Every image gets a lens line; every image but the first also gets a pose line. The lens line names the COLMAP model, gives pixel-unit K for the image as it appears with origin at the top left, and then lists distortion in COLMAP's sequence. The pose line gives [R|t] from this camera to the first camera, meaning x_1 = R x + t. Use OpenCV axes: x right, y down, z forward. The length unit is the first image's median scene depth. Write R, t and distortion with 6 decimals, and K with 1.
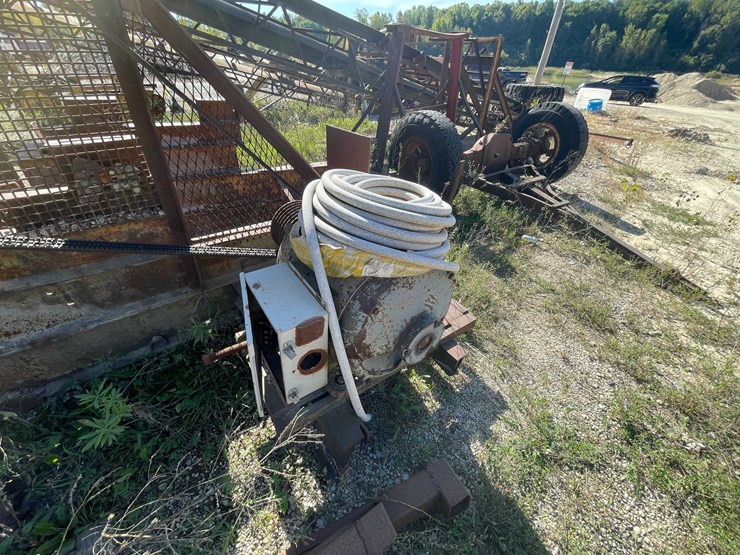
lens RADIAL K [[299.3, 0, 370.2], [0, 299.3, 274.3], [0, 0, 1]] dist [-0.002909, 0.000403]
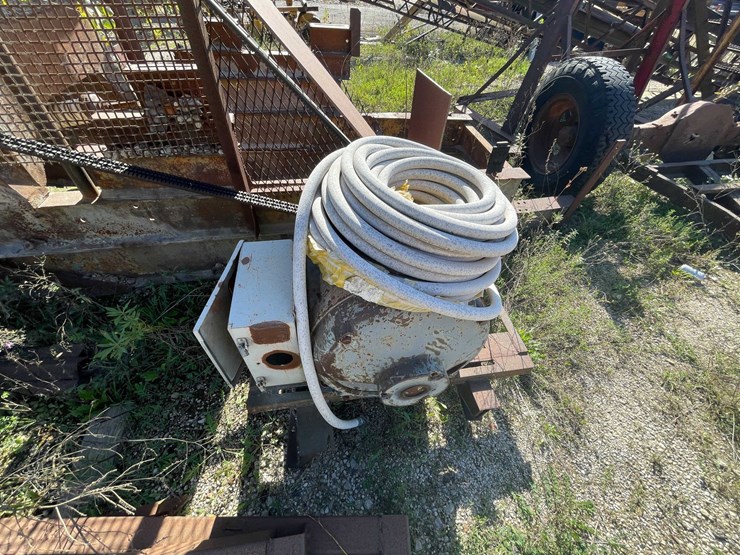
lens RADIAL K [[299.3, 0, 370.7], [0, 299.3, 274.5], [0, 0, 1]] dist [-0.002909, 0.000403]
pose [[0.900404, 0.302241, -0.312926, 0.136609], [-0.249664, 0.948024, 0.197278, -0.105236], [0.356287, -0.099503, 0.929063, 0.162934]]
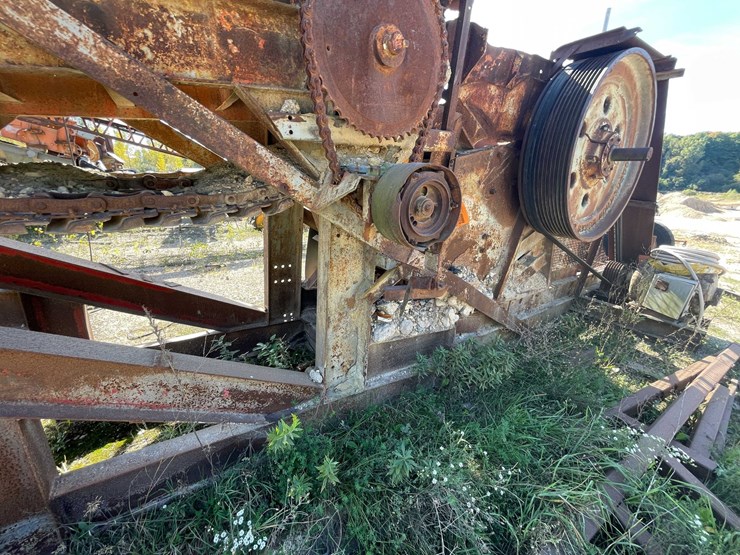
lens RADIAL K [[299.3, 0, 370.2], [0, 299.3, 275.0], [0, 0, 1]] dist [-0.002909, 0.000403]
pose [[0.999447, 0.003189, -0.033092, -1.906130], [-0.013546, 0.948080, -0.317744, 0.595013], [0.030361, 0.318017, 0.947599, -1.187255]]
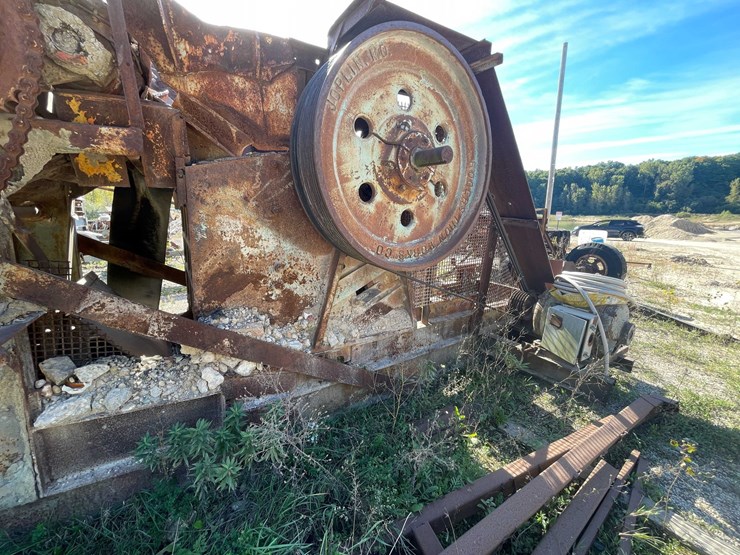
lens RADIAL K [[299.3, 0, 370.0], [0, 299.3, 275.1], [0, 0, 1]] dist [-0.002909, 0.000403]
pose [[0.998818, -0.026720, -0.040591, -1.059224], [0.007739, 0.912066, -0.409969, 0.446755], [0.047976, 0.409171, 0.911196, -0.869792]]
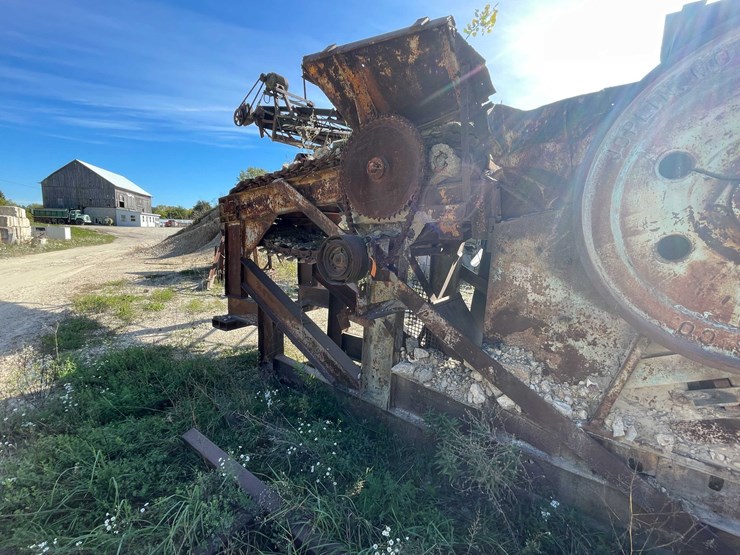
lens RADIAL K [[338.1, 0, 373.2], [0, 338.1, 275.5], [0, 0, 1]] dist [0.000703, -0.002129]
pose [[0.311983, 0.081511, -0.946585, -0.555653], [-0.569673, 0.813397, -0.117716, 0.363079], [0.760354, 0.575969, 0.300201, -0.847023]]
